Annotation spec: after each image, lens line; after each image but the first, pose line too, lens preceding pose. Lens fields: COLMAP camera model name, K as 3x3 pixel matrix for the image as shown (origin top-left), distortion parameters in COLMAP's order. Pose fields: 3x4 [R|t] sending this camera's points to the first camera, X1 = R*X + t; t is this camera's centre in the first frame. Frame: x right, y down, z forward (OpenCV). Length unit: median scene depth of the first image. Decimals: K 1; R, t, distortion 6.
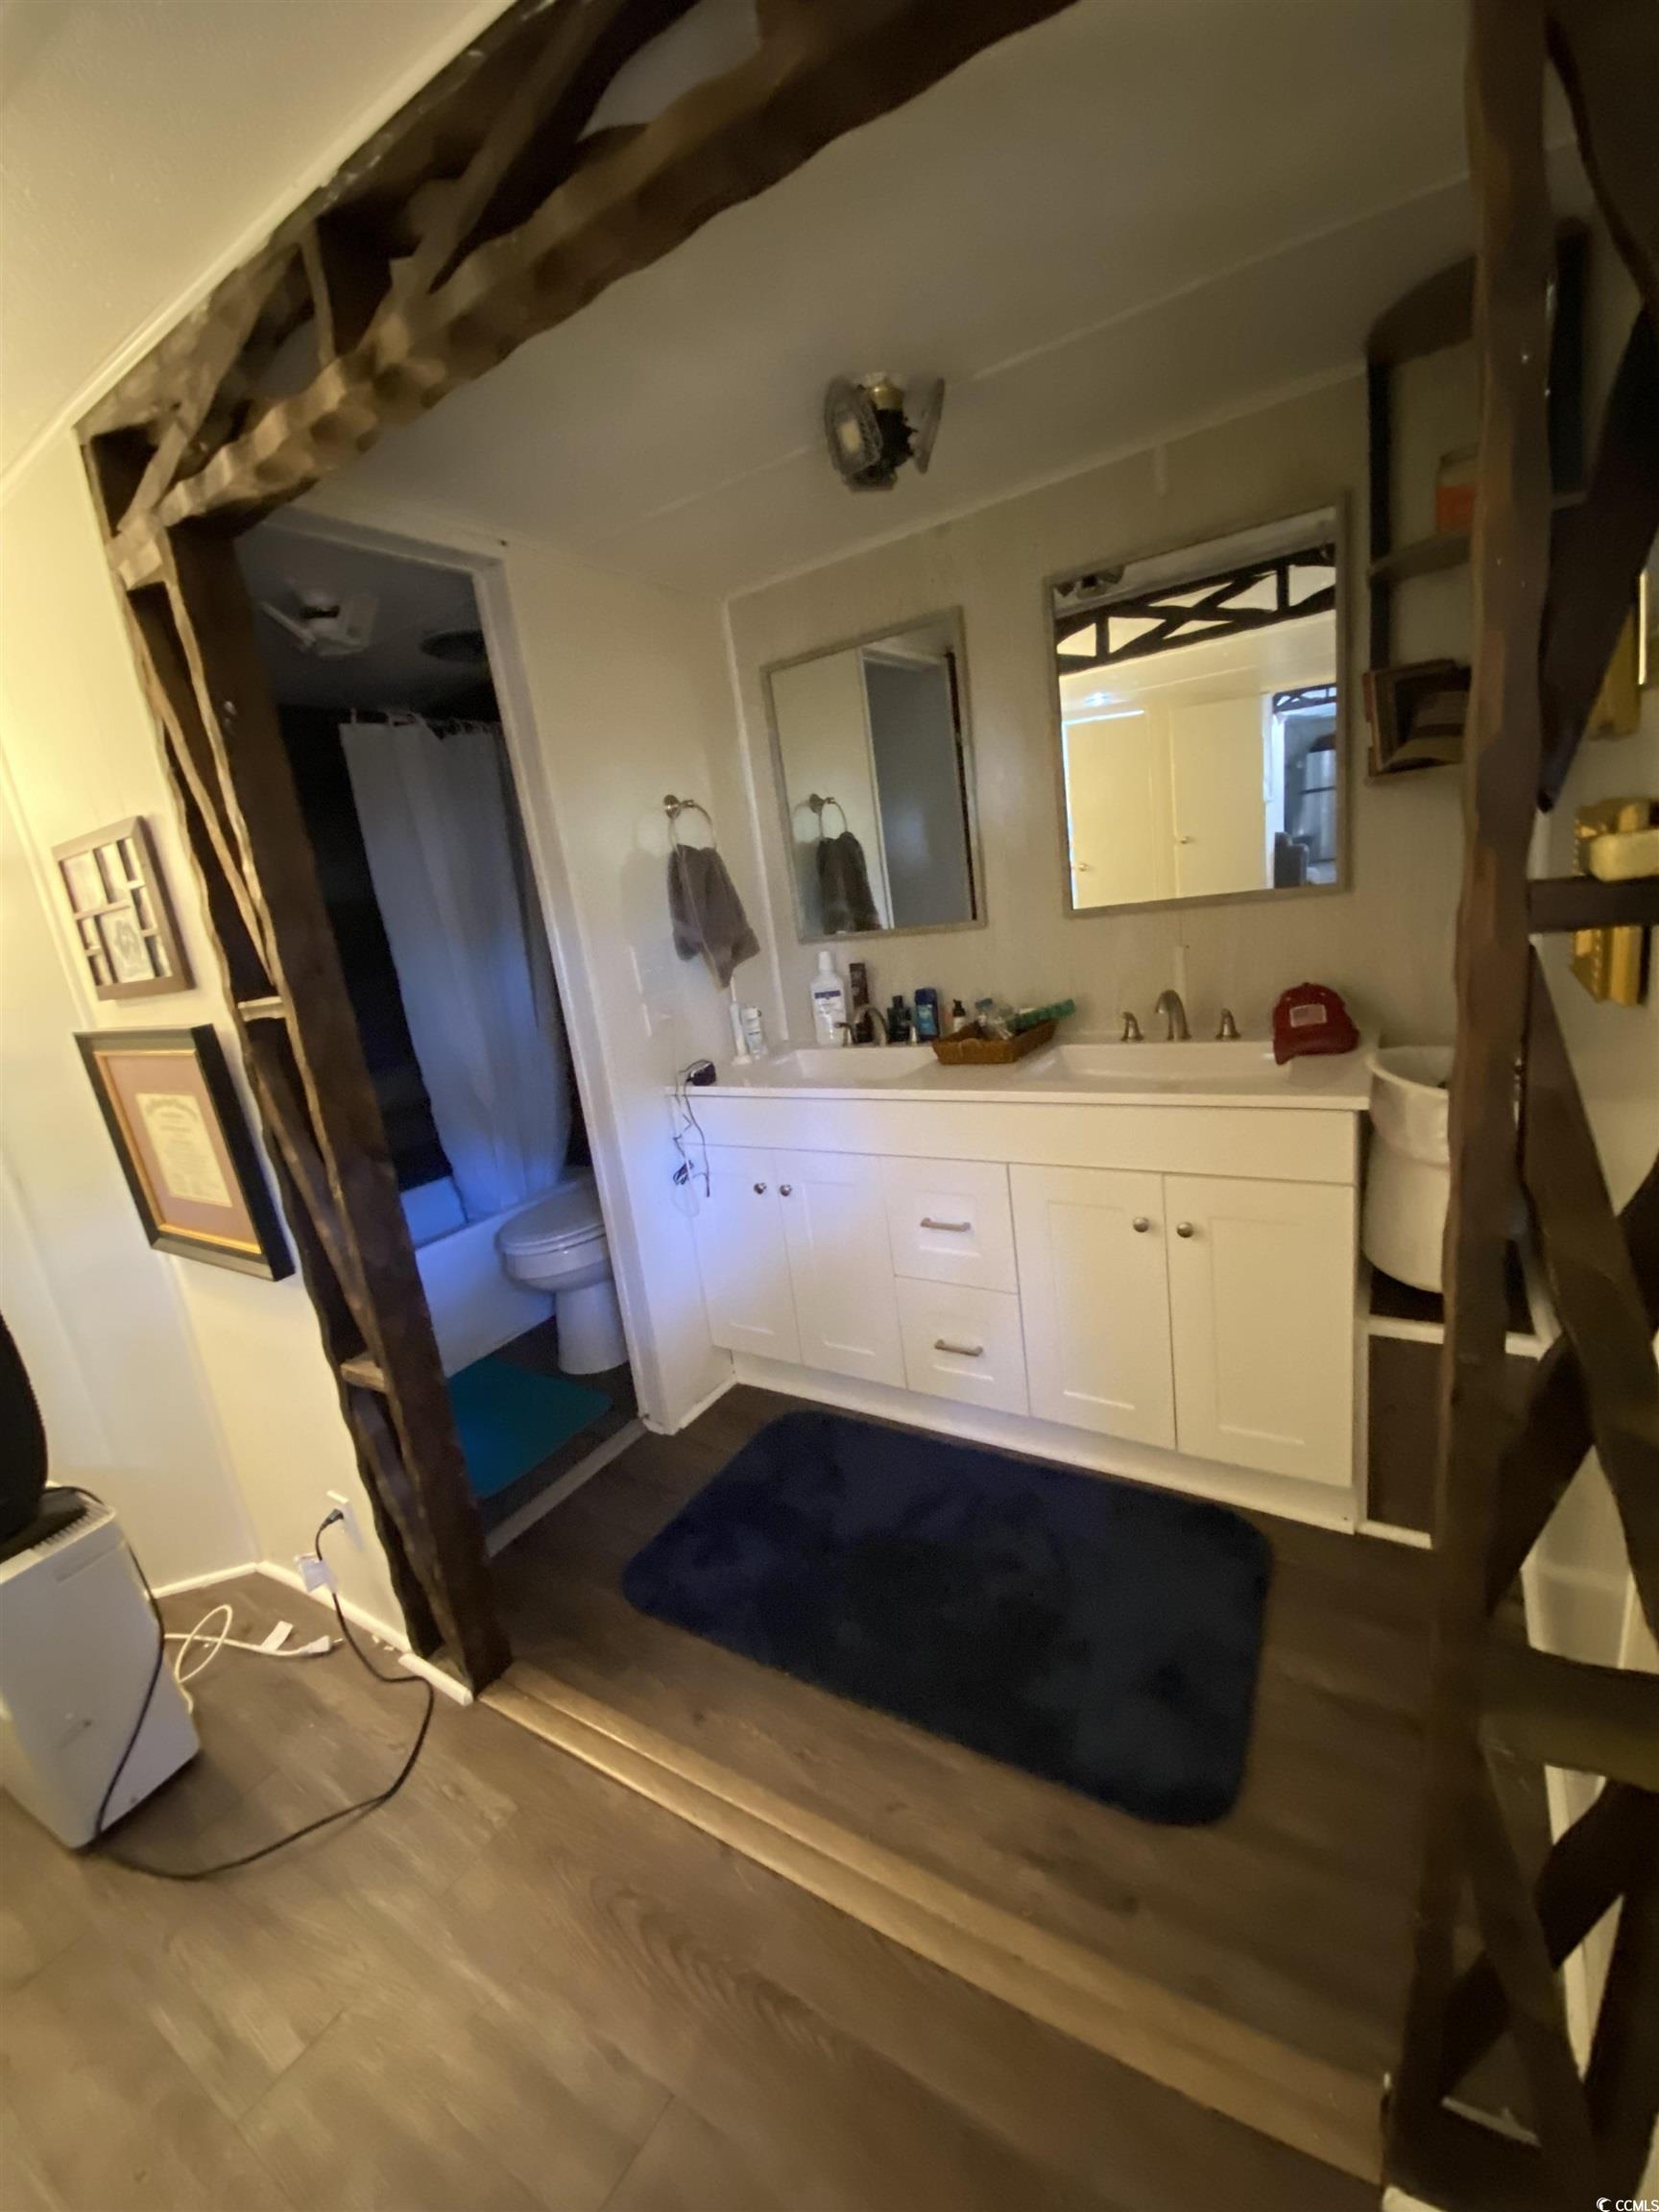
lens RADIAL K [[893.8, 0, 829.5], [0, 893.8, 1106.0], [0, 0, 1]] dist [-0.012667, -0.000058]
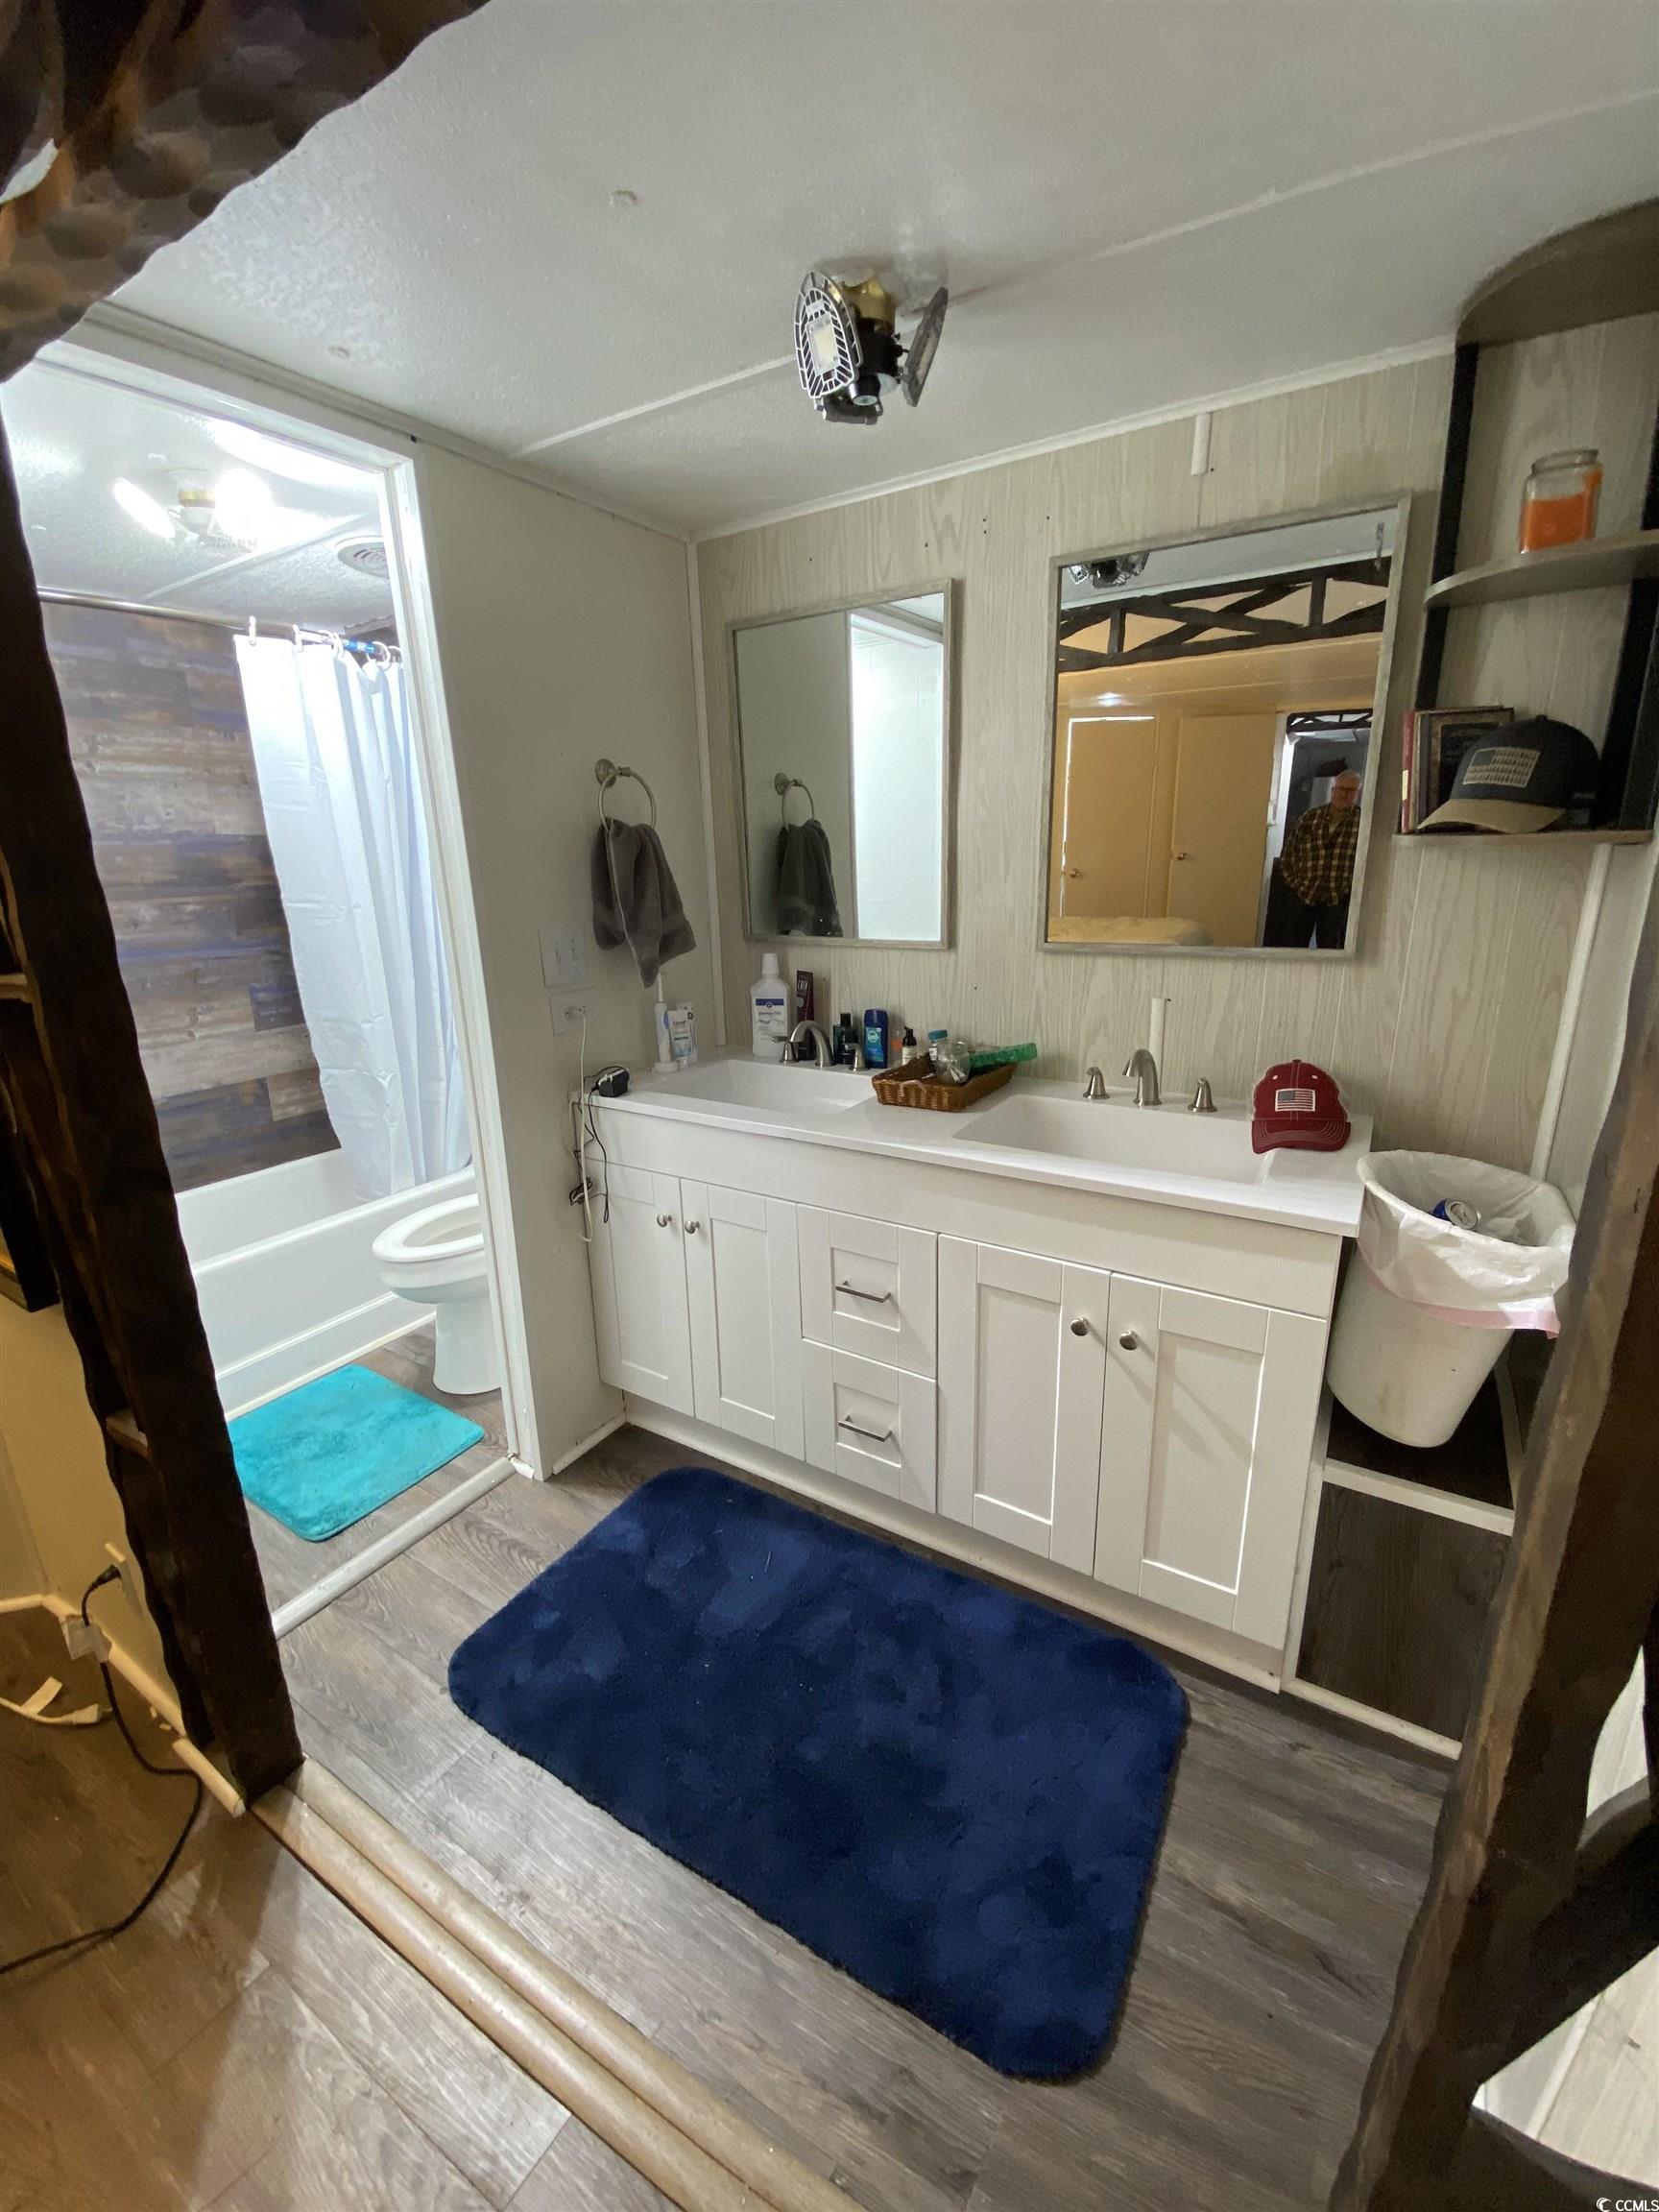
lens RADIAL K [[891.1, 0, 837.6], [0, 891.1, 1104.8], [0, 0, 1]] dist [-0.016968, -0.000293]
pose [[0.994612, 0.097606, 0.034933, 0.056526], [-0.098641, 0.994694, 0.029225, -0.070429], [-0.031895, -0.032513, 0.998962, 0.134128]]
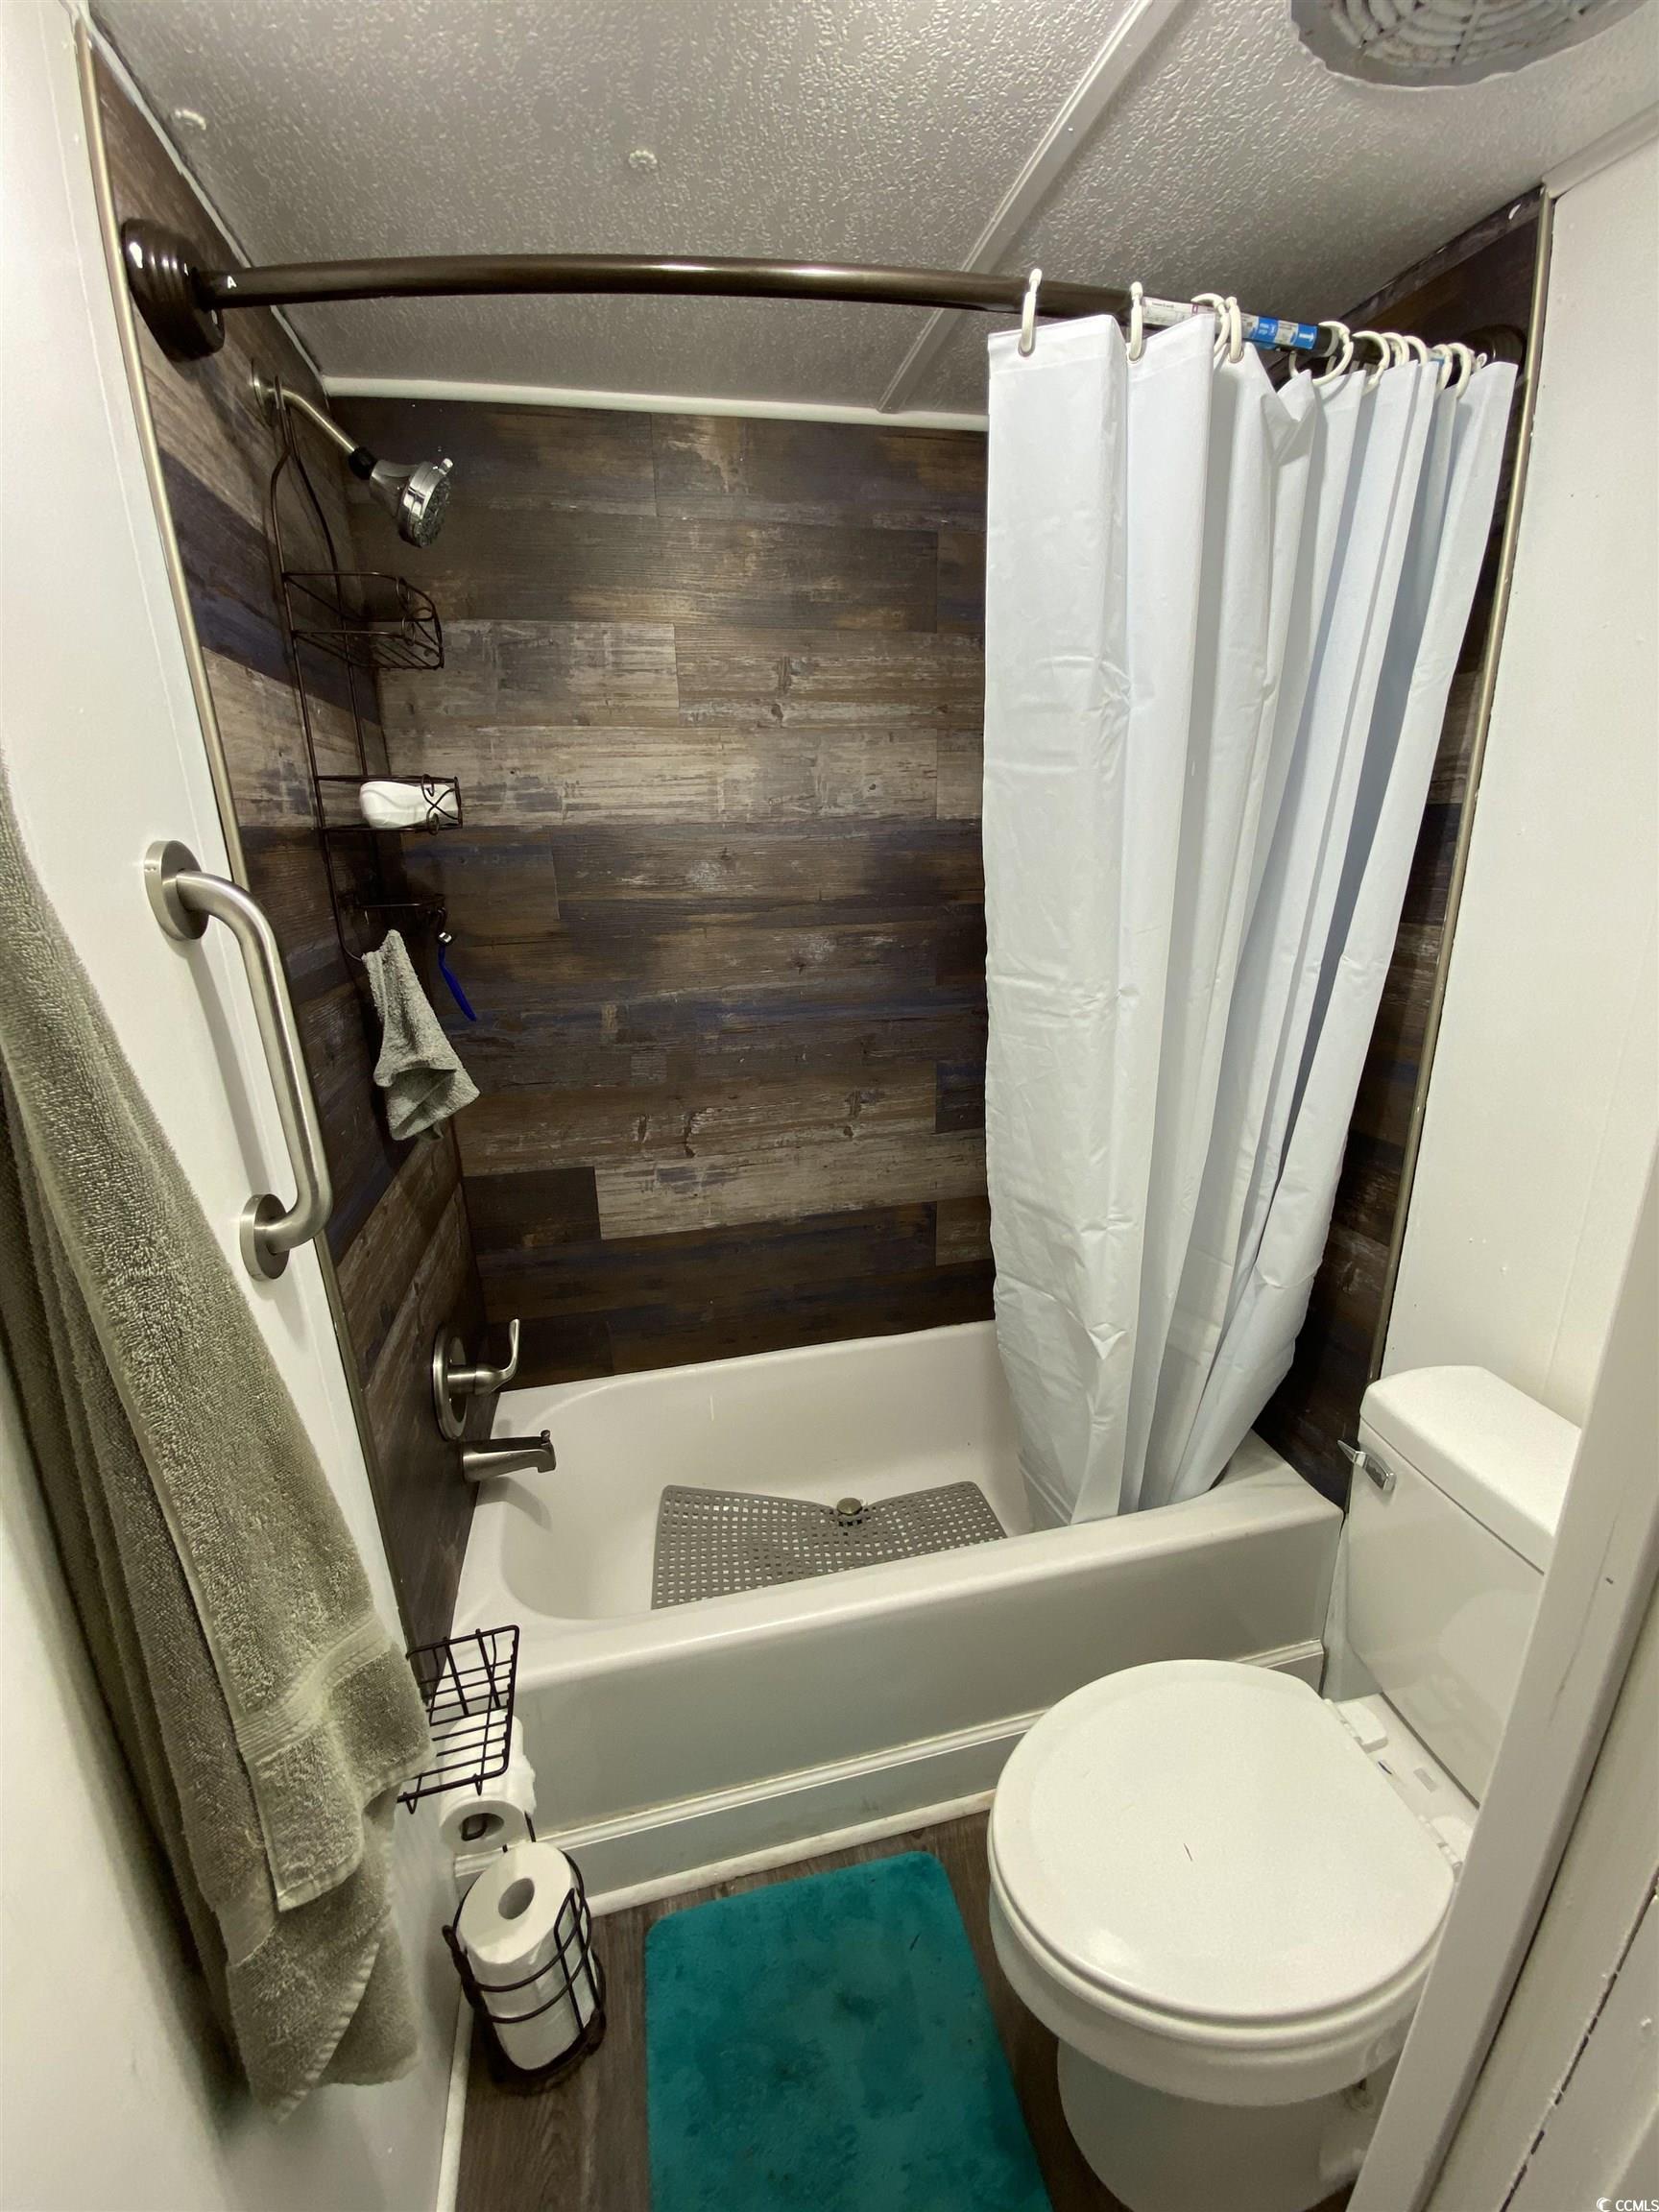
lens RADIAL K [[892.6, 0, 829.5], [0, 892.6, 1106.0], [0, 0, 1]] dist [0.024069, -0.000124]
pose [[0.698943, 0.308338, -0.645295, -0.319872], [-0.227491, 0.951276, 0.208139, -0.238888], [0.678031, 0.001321, 0.735032, 0.822215]]
